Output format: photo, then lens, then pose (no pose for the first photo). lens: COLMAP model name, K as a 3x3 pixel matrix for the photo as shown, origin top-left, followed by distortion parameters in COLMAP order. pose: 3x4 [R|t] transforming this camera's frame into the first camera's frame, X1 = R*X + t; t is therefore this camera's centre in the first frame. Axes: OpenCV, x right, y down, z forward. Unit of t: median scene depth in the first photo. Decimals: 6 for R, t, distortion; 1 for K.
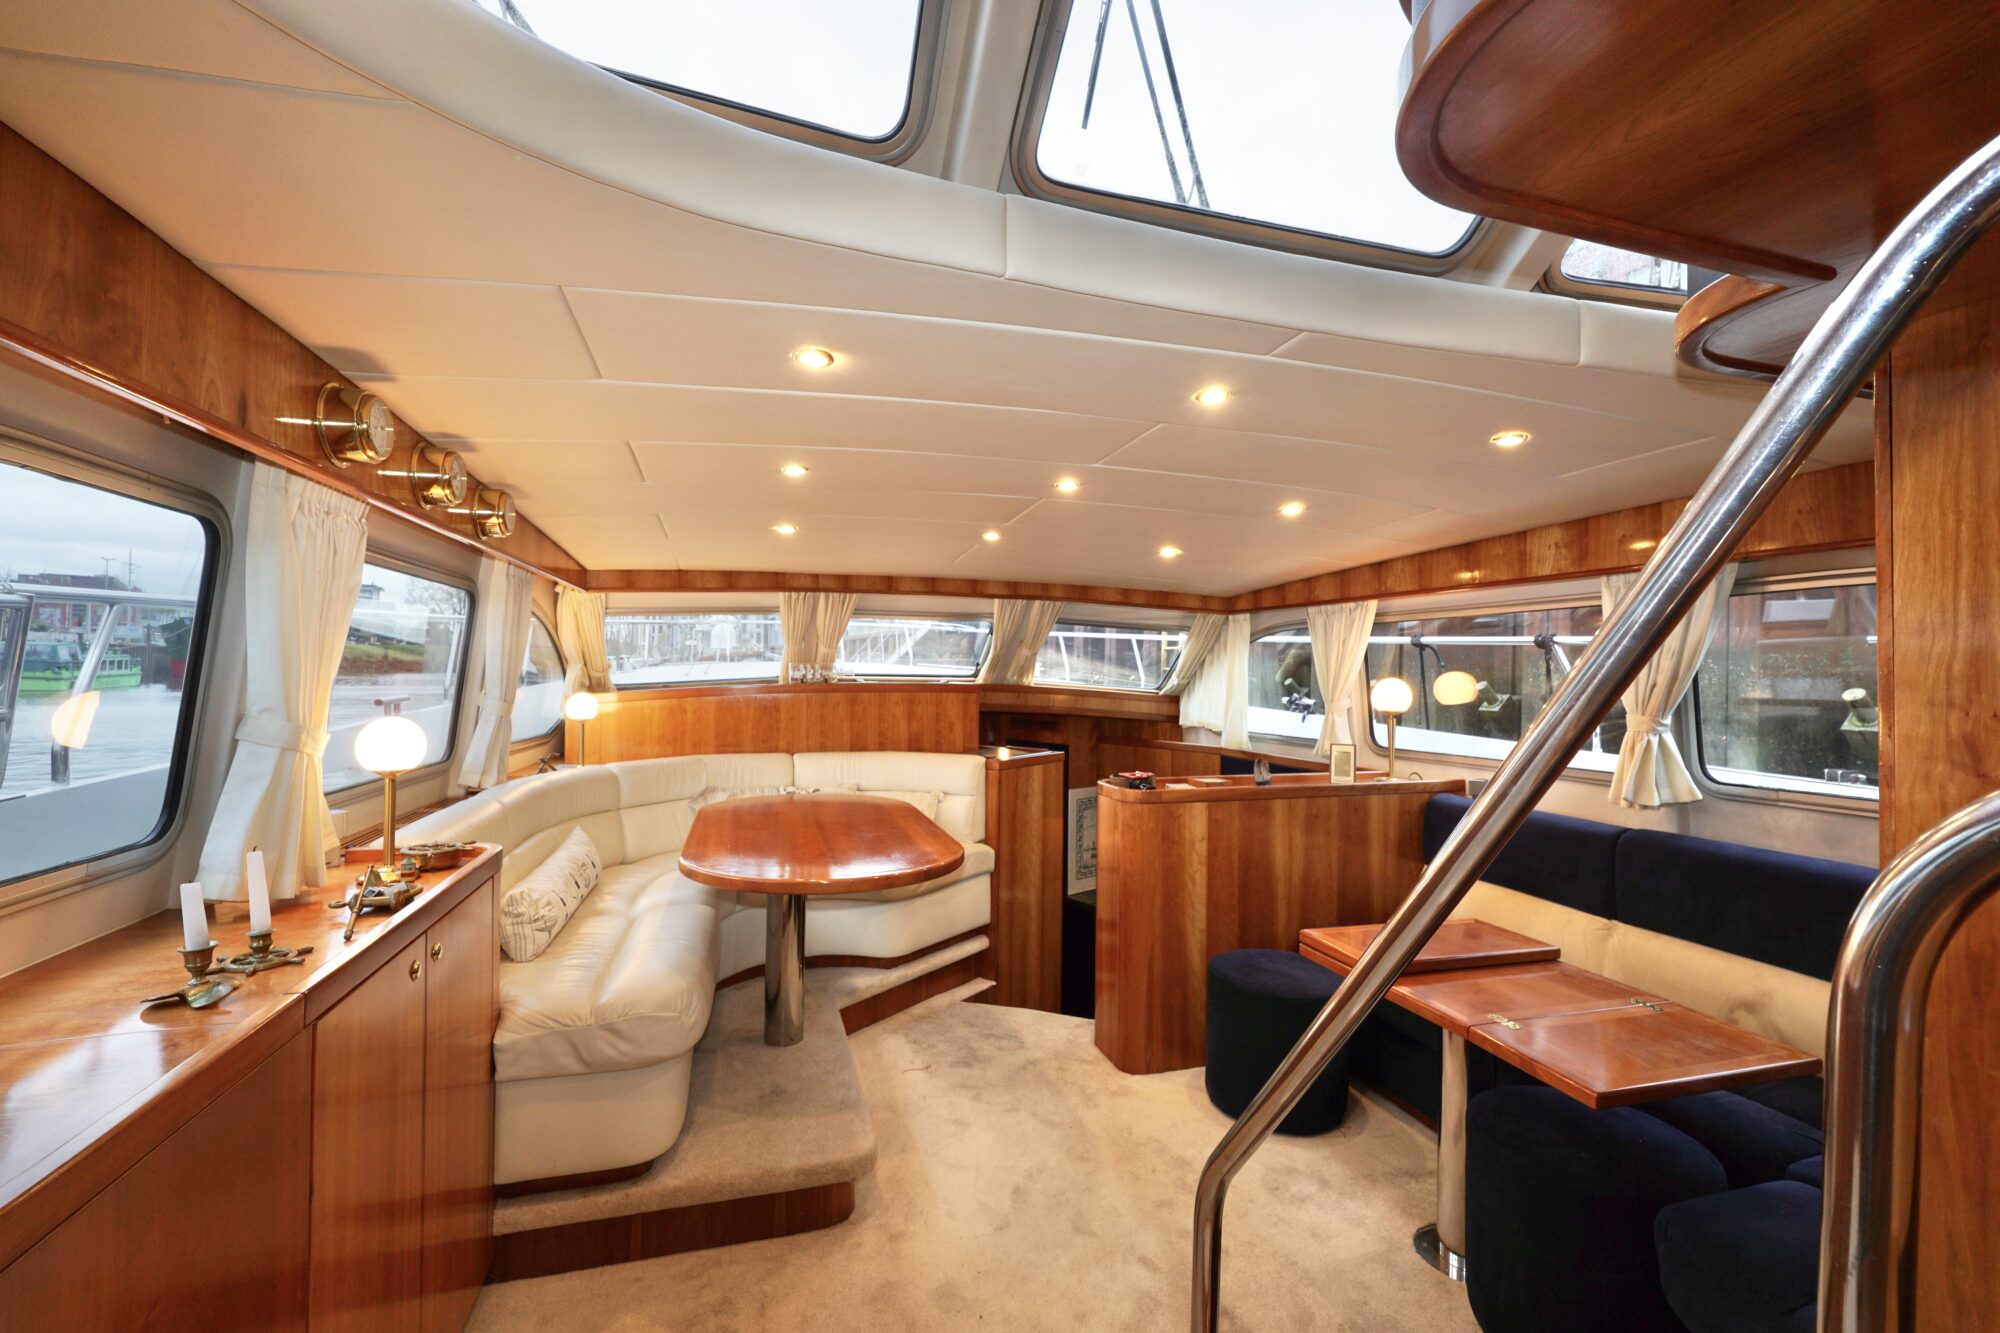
lens RADIAL K [[837.4, 0, 998.1], [0, 837.4, 660.0], [0, 0, 1]] dist [-0.021928, 0.008463]
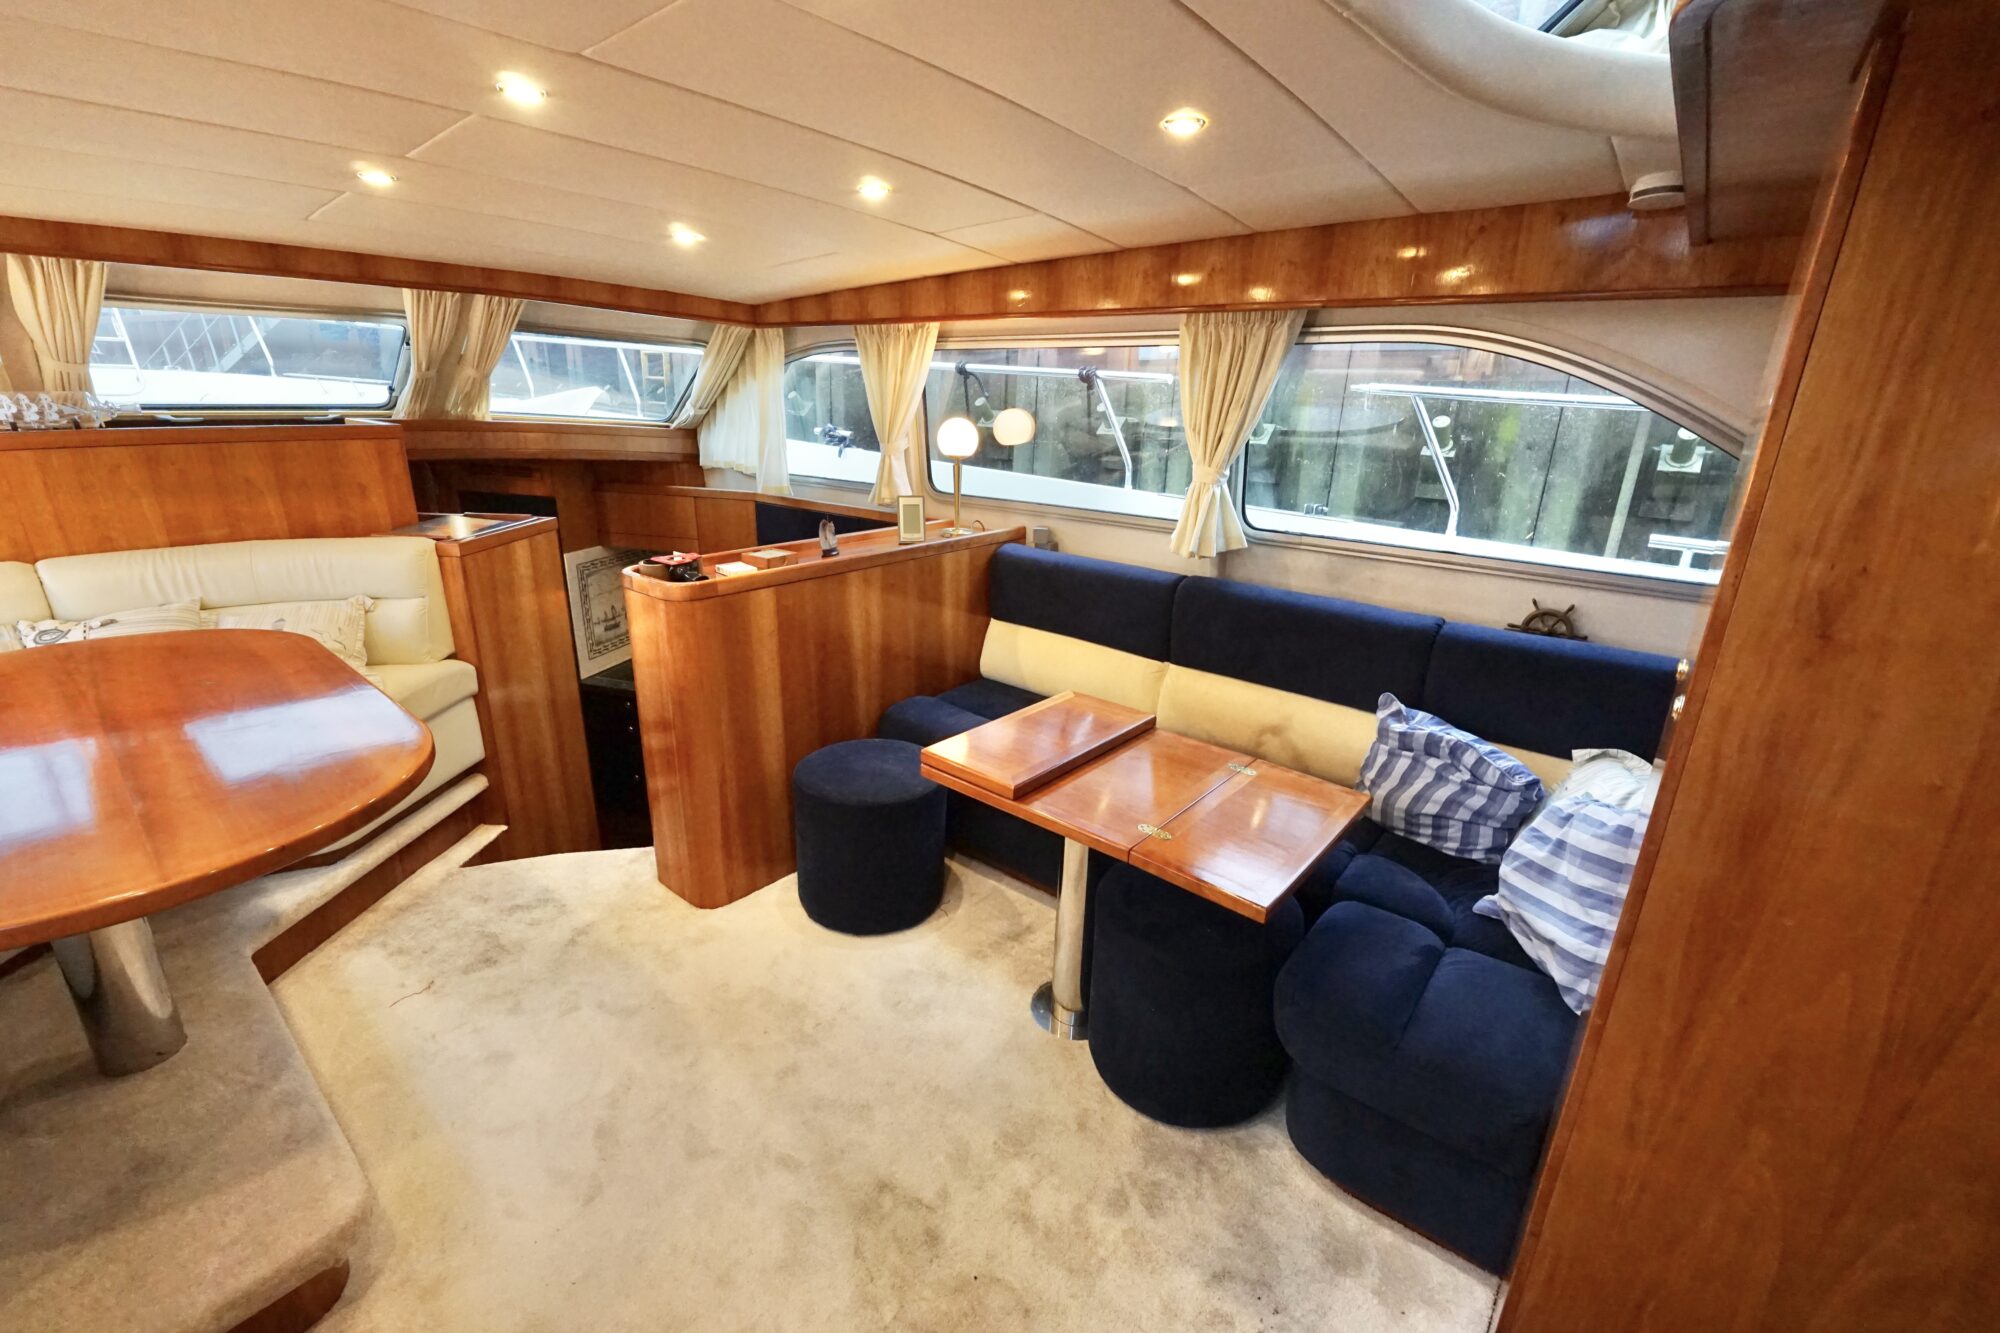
lens RADIAL K [[837.4, 0, 998.1], [0, 837.4, 660.0], [0, 0, 1]] dist [-0.021928, 0.008463]
pose [[0.835893, -0.162194, 0.524382, -0.001812], [-0.022297, 0.944523, 0.327688, -0.027977], [-0.548440, -0.285605, 0.785903, 0.209765]]
